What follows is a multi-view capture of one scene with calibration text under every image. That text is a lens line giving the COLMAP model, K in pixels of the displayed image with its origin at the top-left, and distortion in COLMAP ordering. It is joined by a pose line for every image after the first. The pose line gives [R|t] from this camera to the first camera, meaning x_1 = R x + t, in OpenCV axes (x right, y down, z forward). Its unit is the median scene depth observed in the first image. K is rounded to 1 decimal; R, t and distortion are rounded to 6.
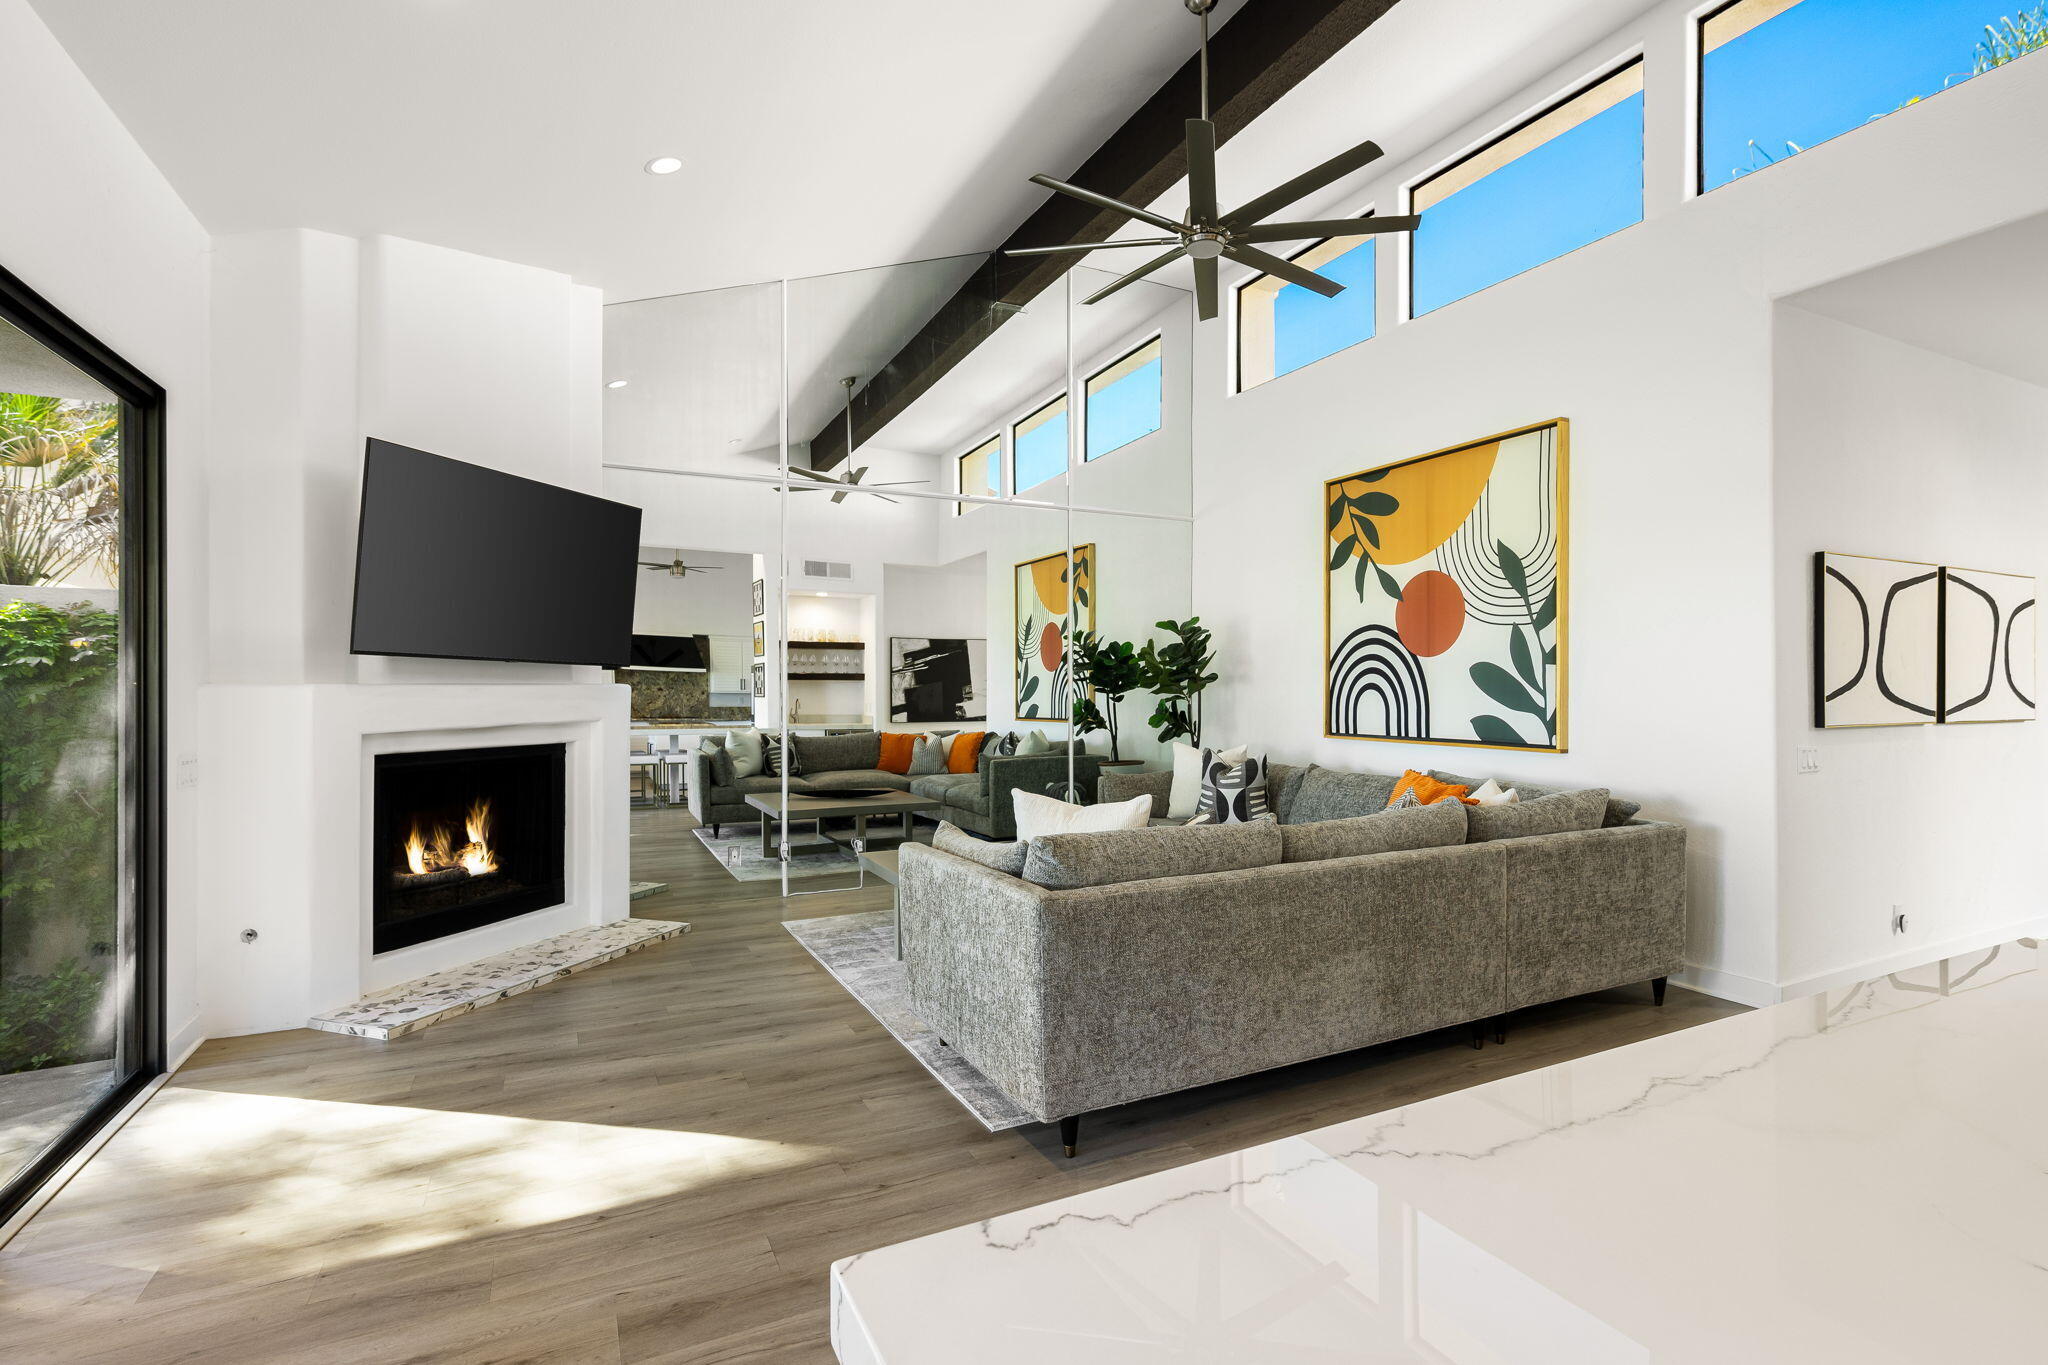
lens RADIAL K [[951.0, 0, 1029.7], [0, 951.0, 694.1], [0, 0, 1]] dist [-0.001481, -0.001126]
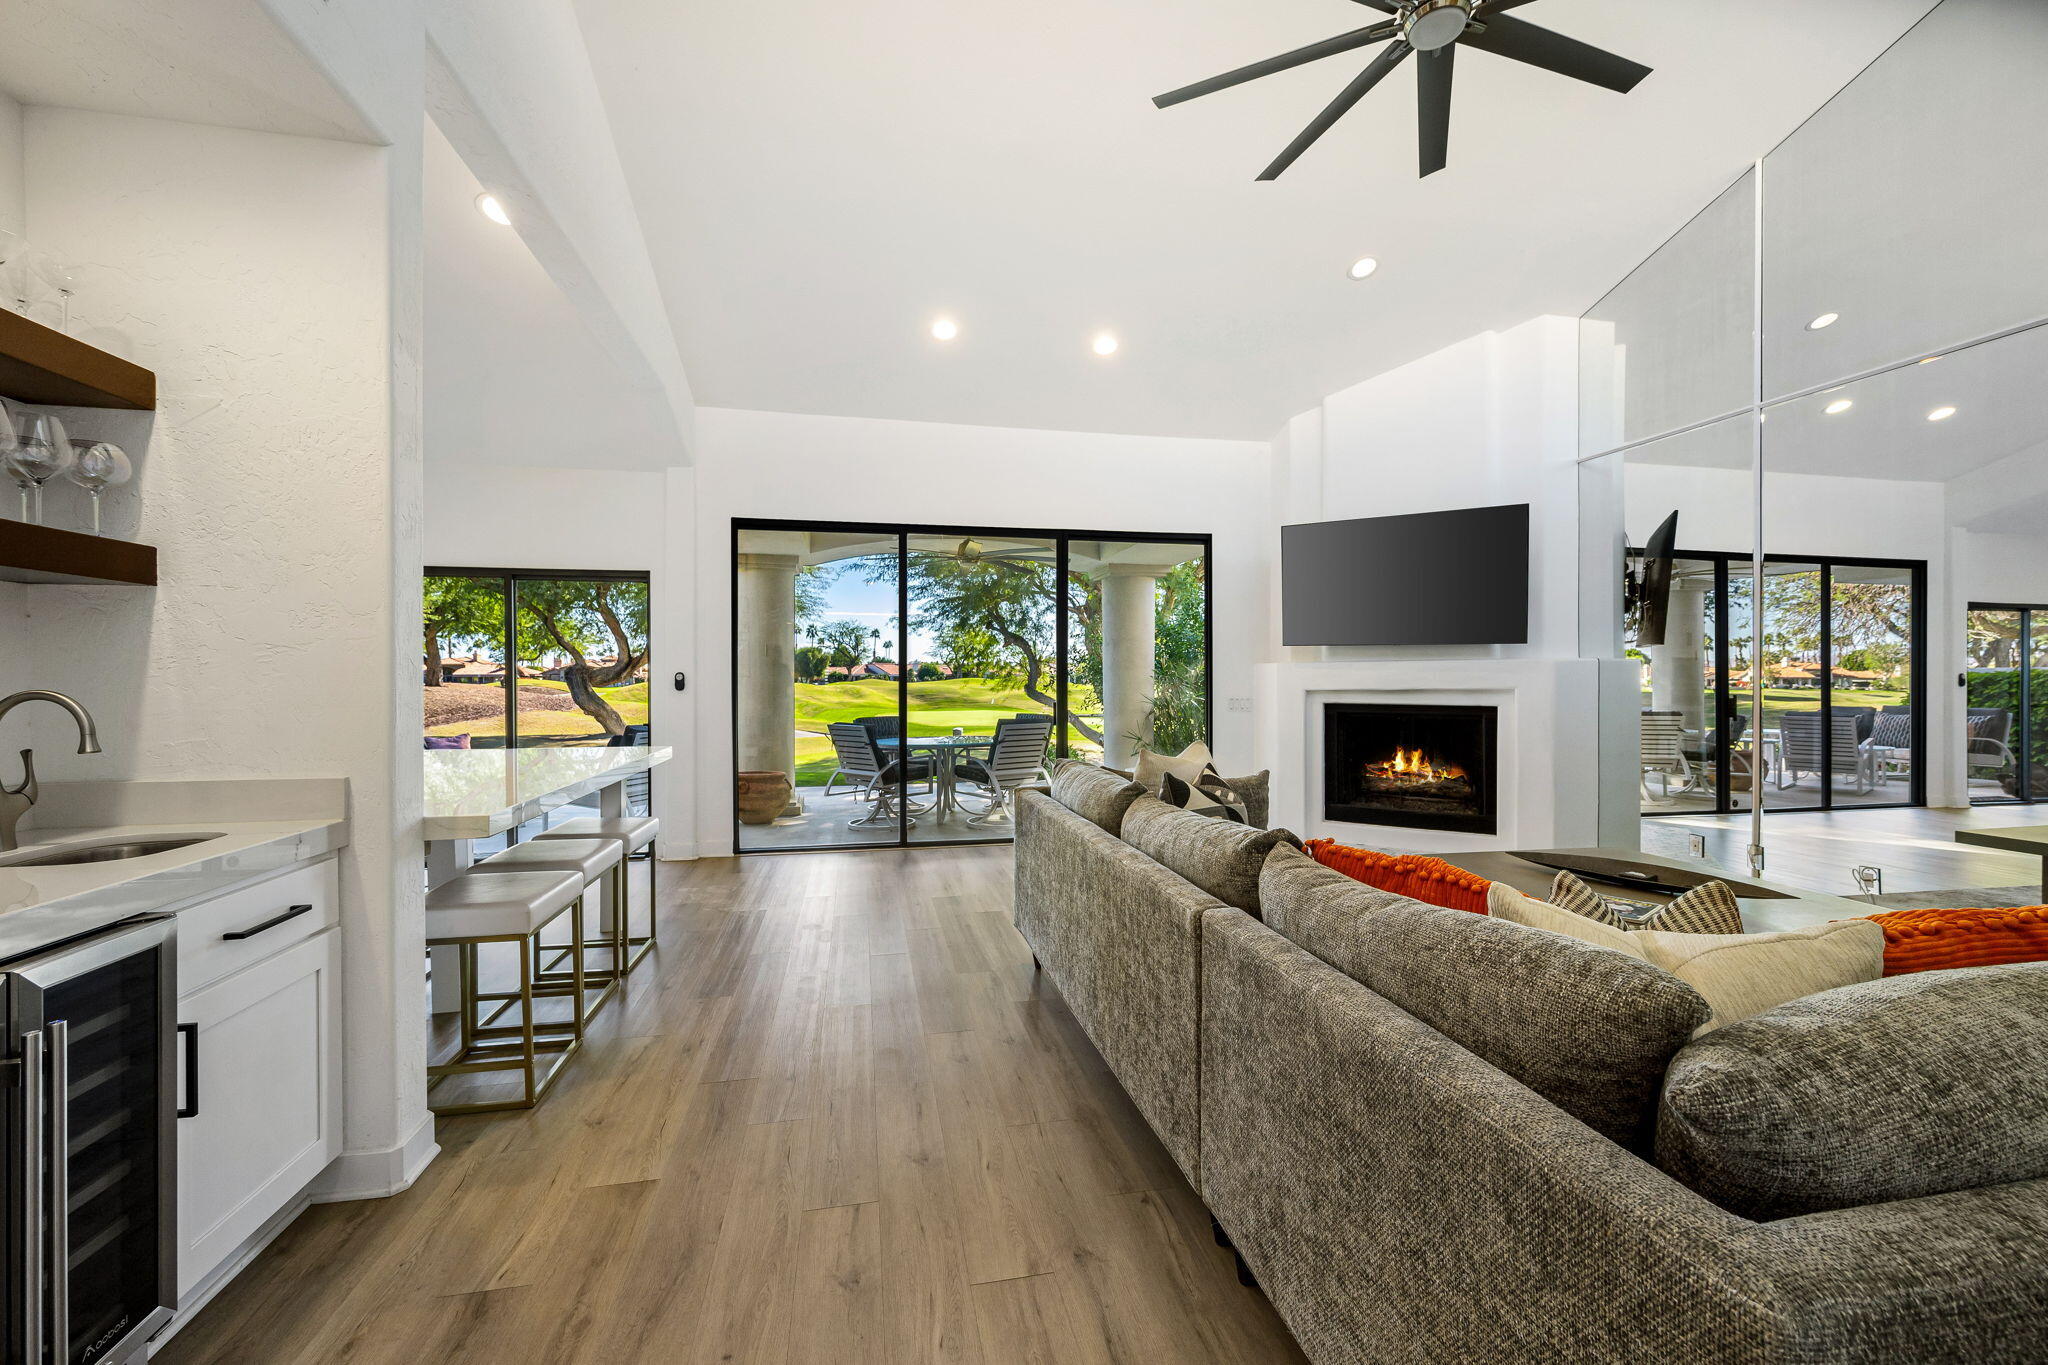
lens RADIAL K [[803.7, 0, 1020.5], [0, 803.7, 681.8], [0, 0, 1]] dist [-0.002260, 0.000126]
pose [[-0.265547, 0.007208, -0.964071, 0.682546], [-0.001600, 0.999967, 0.007917, 0.011710], [0.964097, 0.003645, -0.265527, 0.684561]]
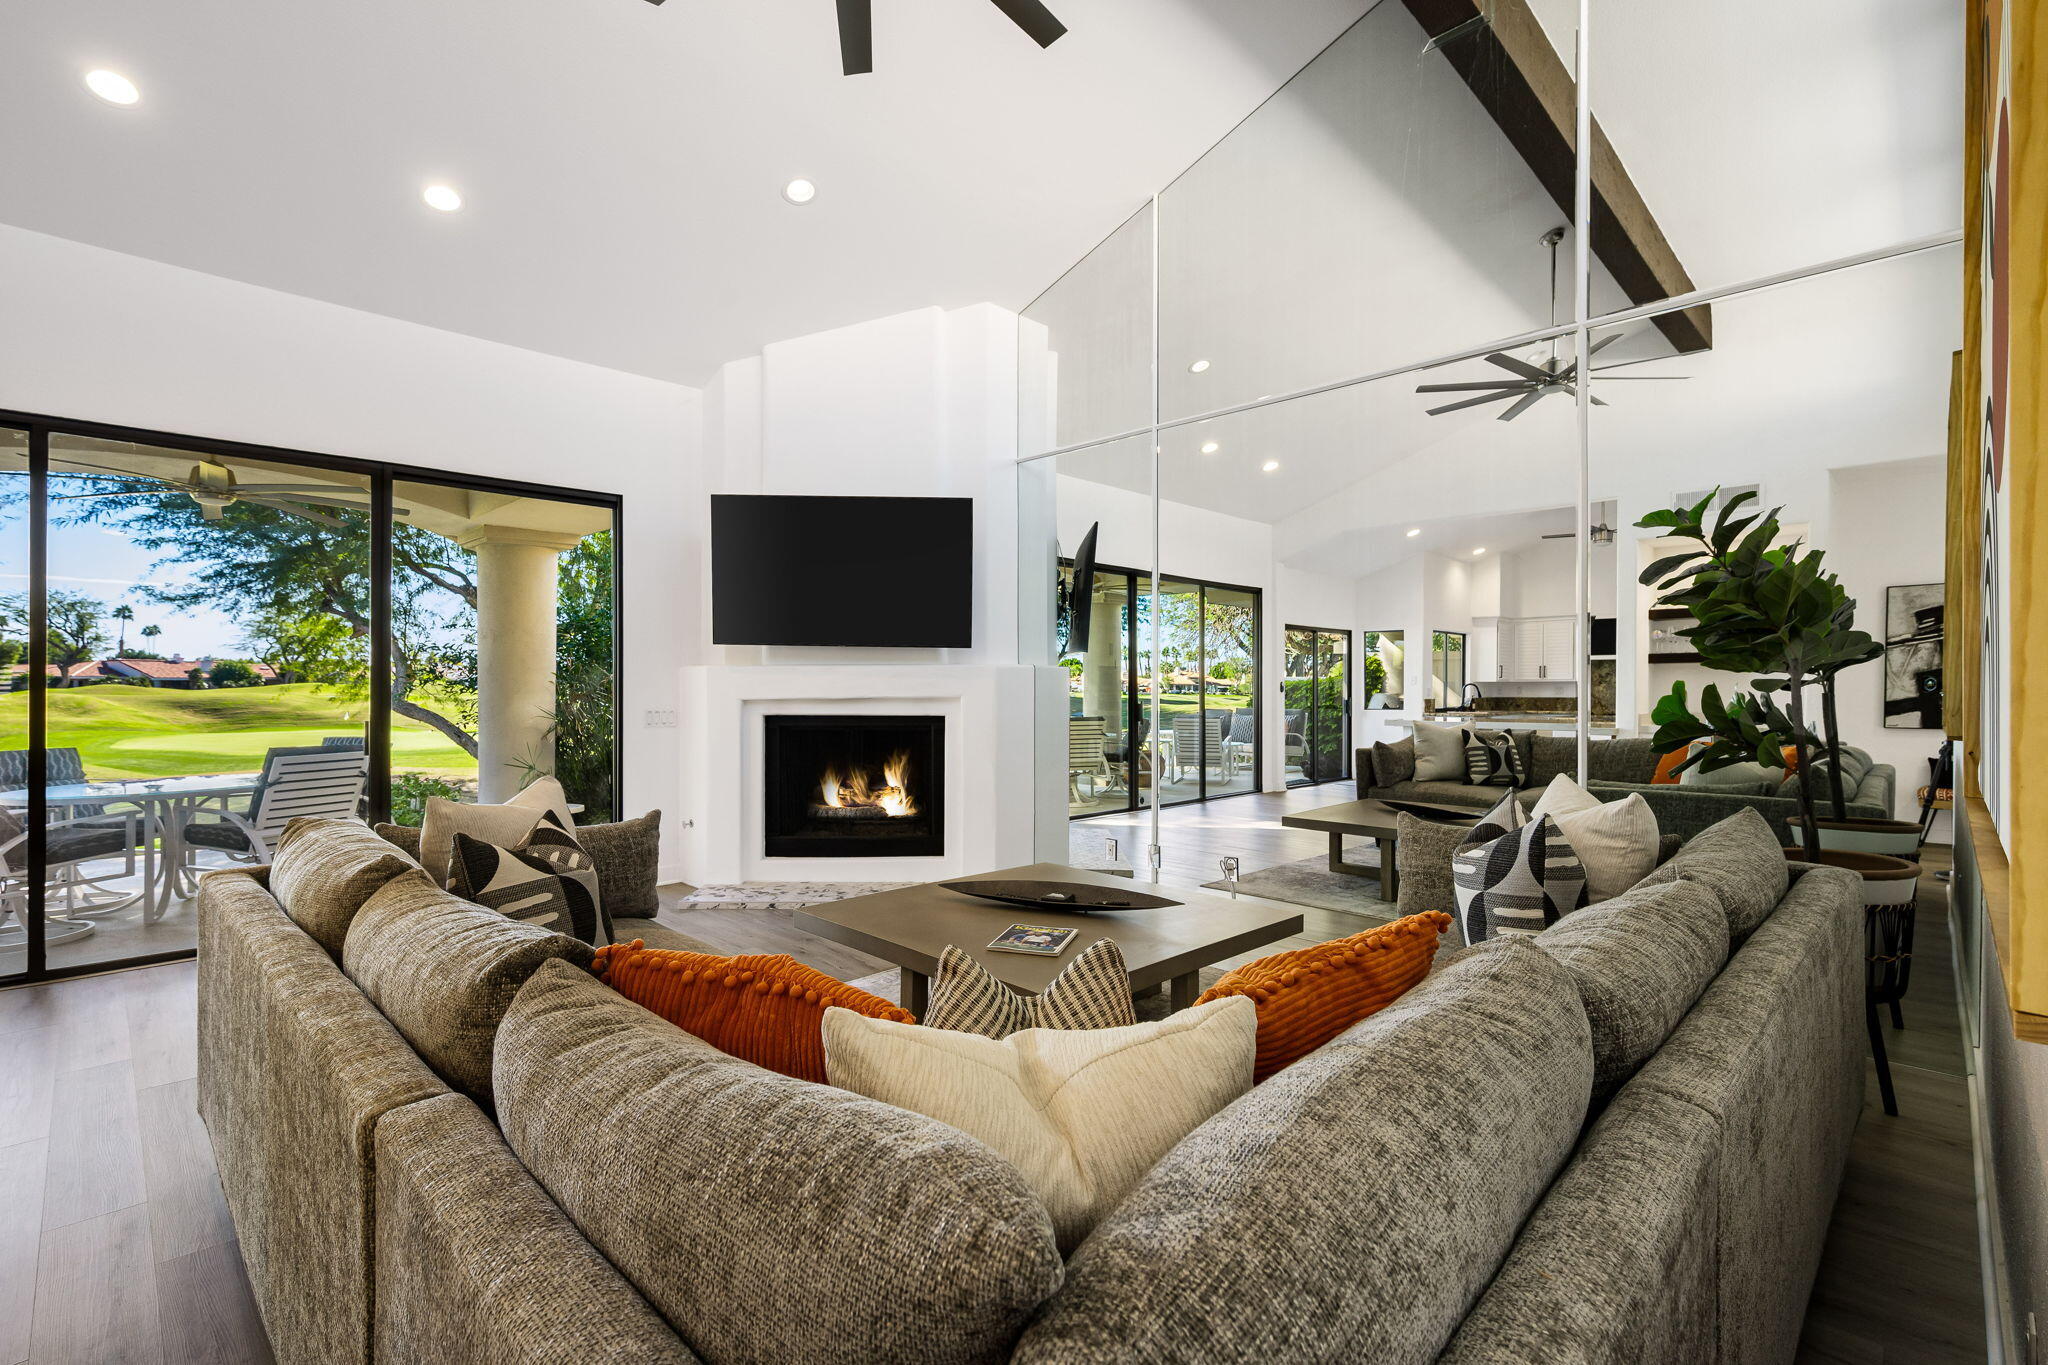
lens RADIAL K [[916.1, 0, 1024.0], [0, 916.1, 682.5], [0, 0, 1]] dist [0.001802, 0.000235]
pose [[0.321166, 0.001388, -0.947022, 0.583193], [-0.005025, 0.999987, -0.000239, 0.010789], [0.947010, 0.004835, 0.321169, 0.741099]]
